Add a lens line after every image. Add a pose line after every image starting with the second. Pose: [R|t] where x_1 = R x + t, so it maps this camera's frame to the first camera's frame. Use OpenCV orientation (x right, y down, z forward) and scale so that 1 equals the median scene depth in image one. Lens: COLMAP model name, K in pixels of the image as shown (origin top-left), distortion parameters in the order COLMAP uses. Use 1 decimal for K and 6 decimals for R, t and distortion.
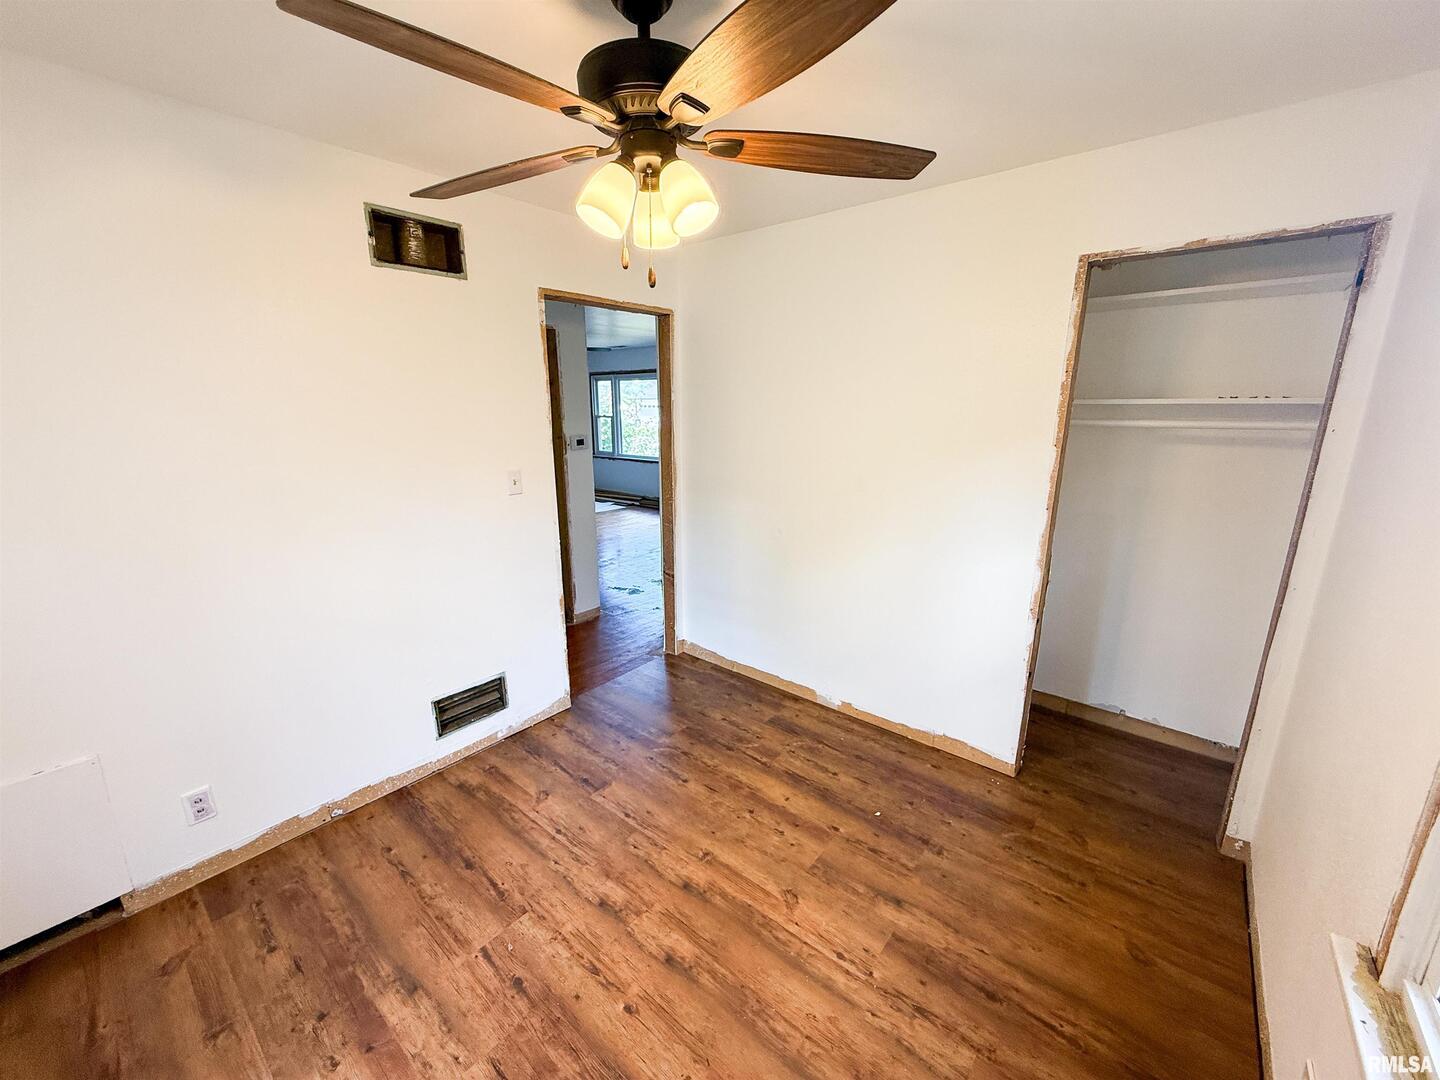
lens RADIAL K [[589.1, 0, 718.8], [0, 589.1, 543.9], [0, 0, 1]] dist [0.000185, -0.000448]
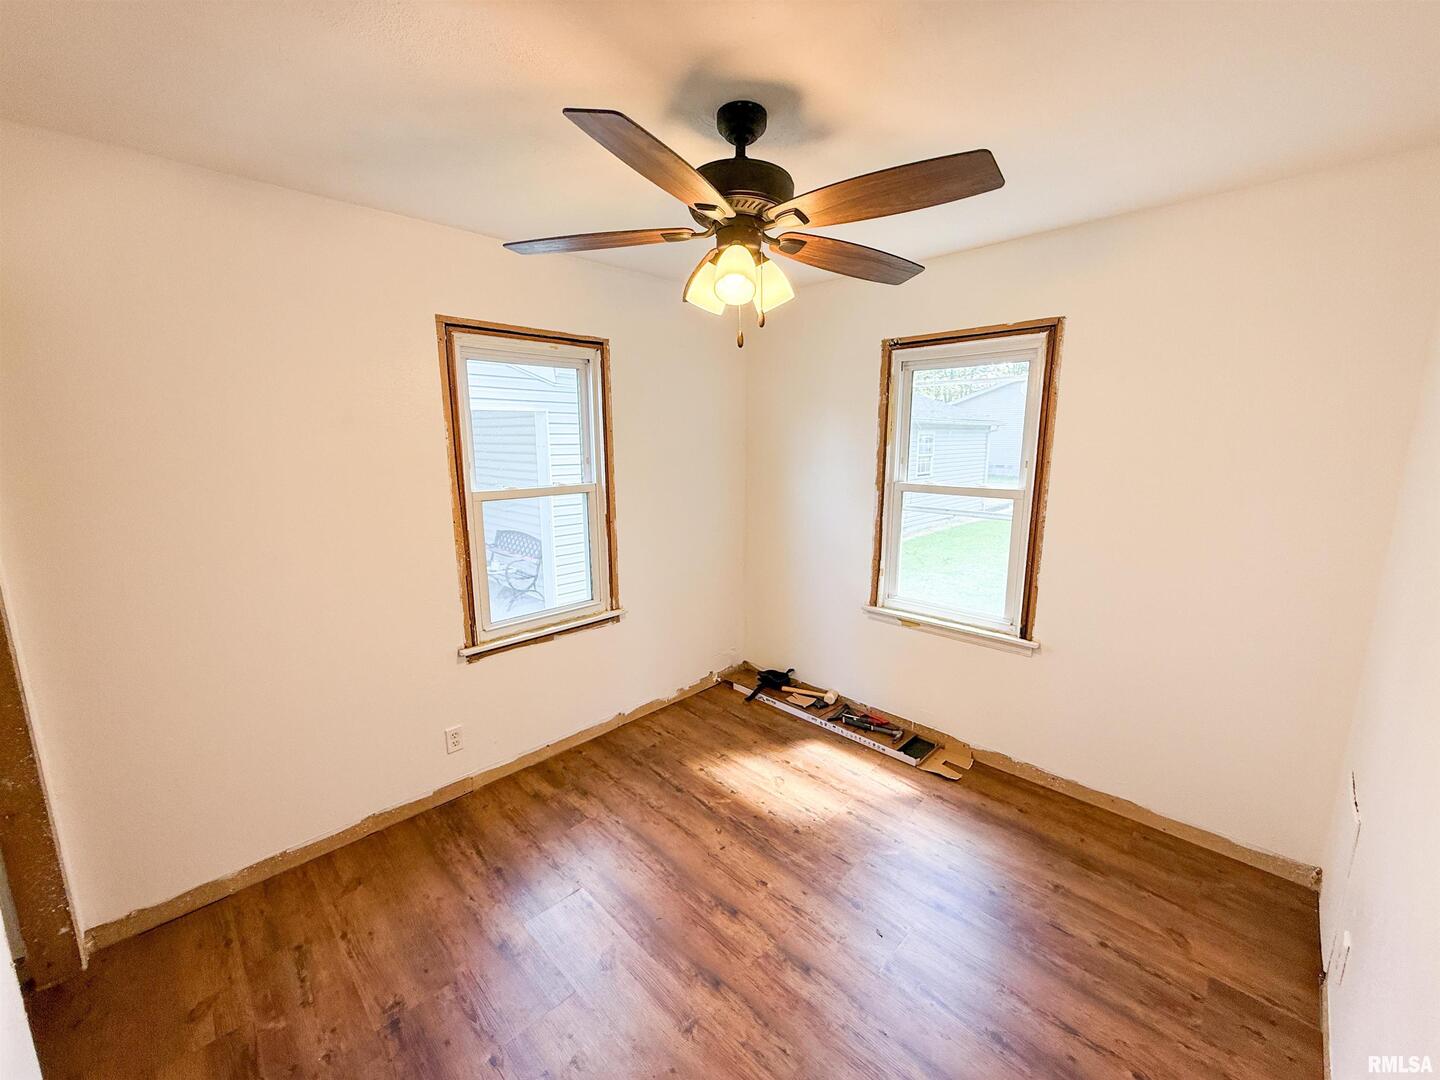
lens RADIAL K [[589.1, 0, 720.7], [0, 589.1, 543.1], [0, 0, 1]] dist [0.000185, -0.000448]
pose [[-0.995908, -0.014151, 0.089261, -0.143862], [0.022555, 0.917493, 0.397113, -0.410986], [-0.087516, 0.397501, -0.913419, 1.694089]]
